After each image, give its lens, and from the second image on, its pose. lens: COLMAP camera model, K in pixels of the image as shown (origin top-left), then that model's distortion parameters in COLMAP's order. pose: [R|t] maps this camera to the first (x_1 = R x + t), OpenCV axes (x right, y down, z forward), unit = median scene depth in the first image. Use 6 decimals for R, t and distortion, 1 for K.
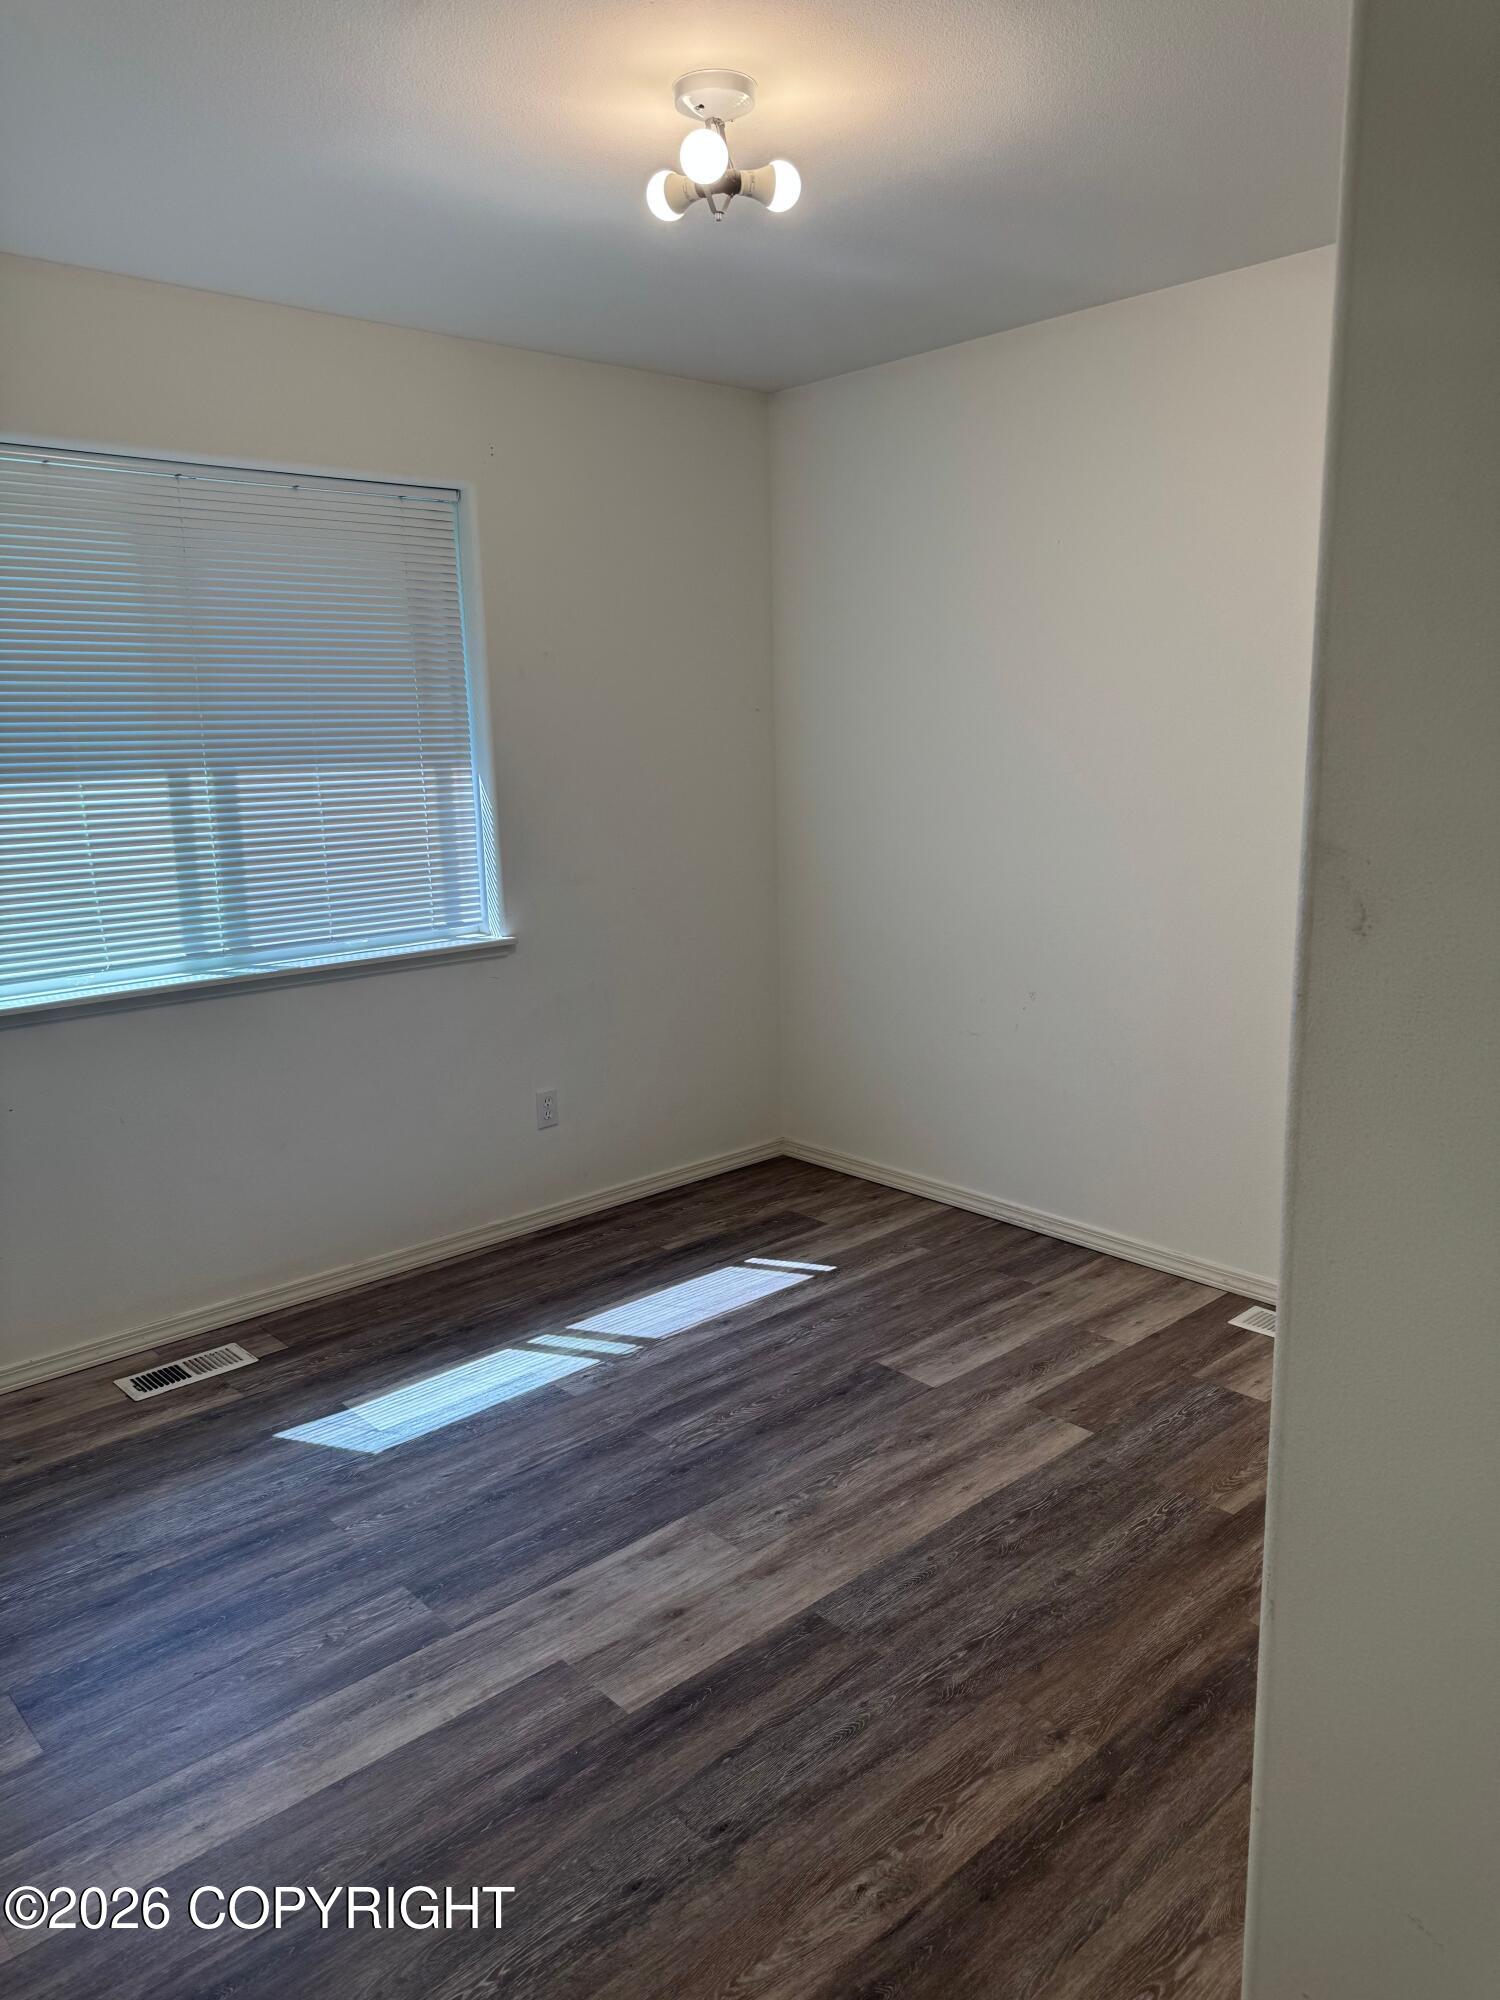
lens RADIAL K [[1414.9, 0, 745.9], [0, 1414.9, 1004.1], [0, 0, 1]] dist [0.038132, -0.048325]
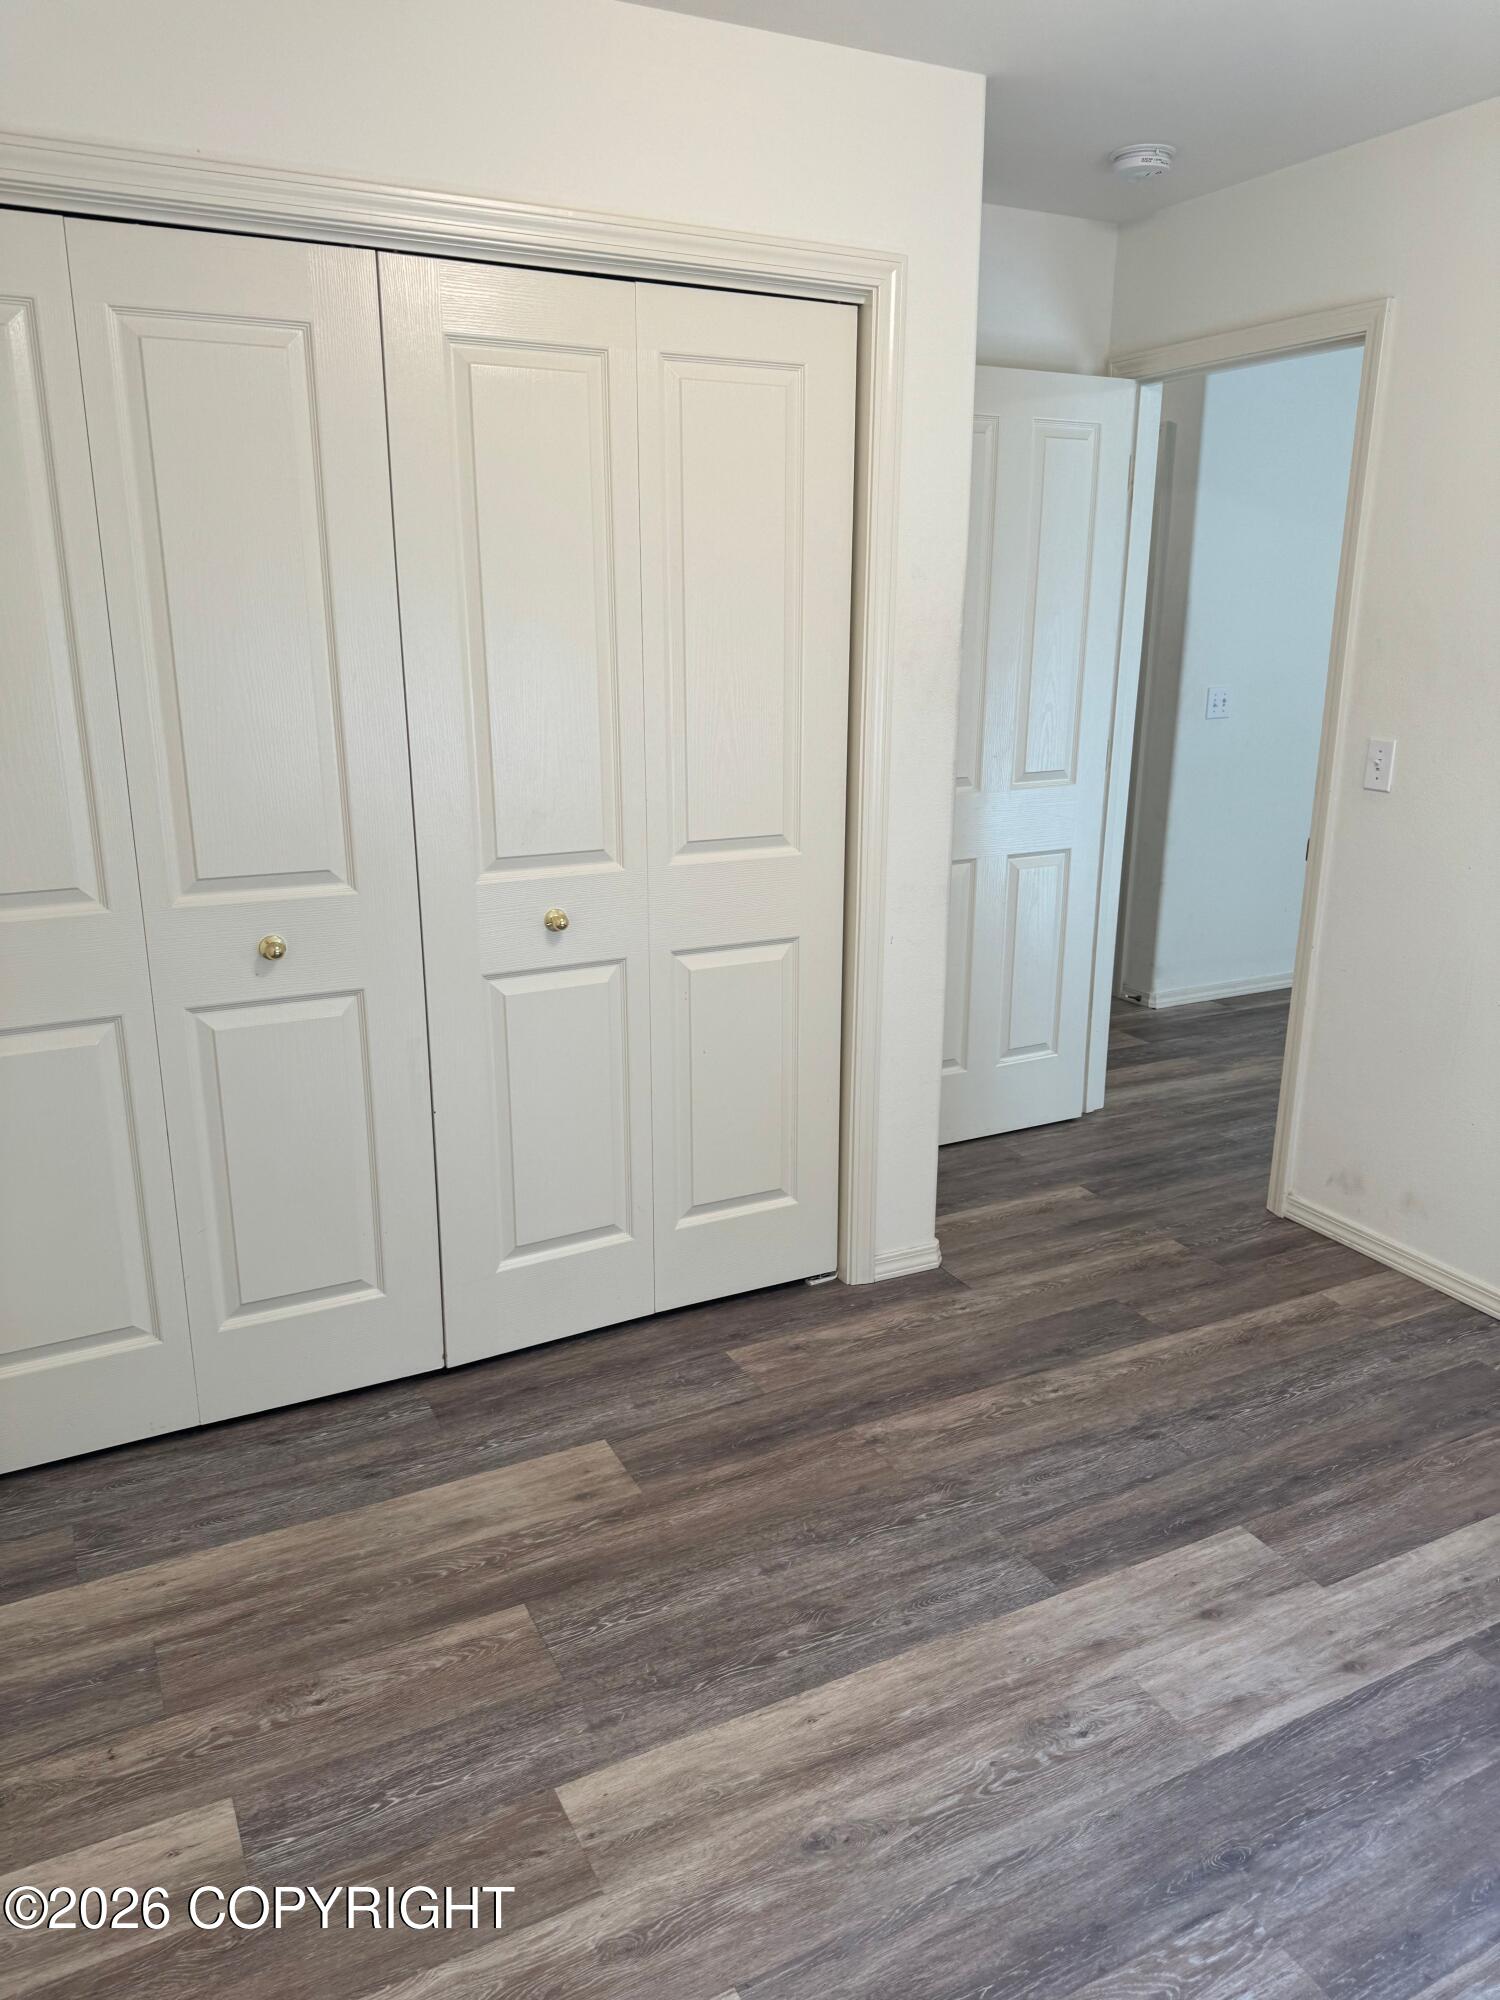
lens RADIAL K [[1414.9, 0, 745.9], [0, 1414.9, 1004.1], [0, 0, 1]] dist [0.038132, -0.048325]
pose [[-0.965099, -0.057965, 0.255388, 0.027205], [0.063962, 0.893492, 0.444502, -0.347706], [-0.253953, 0.445323, -0.858601, 1.673574]]
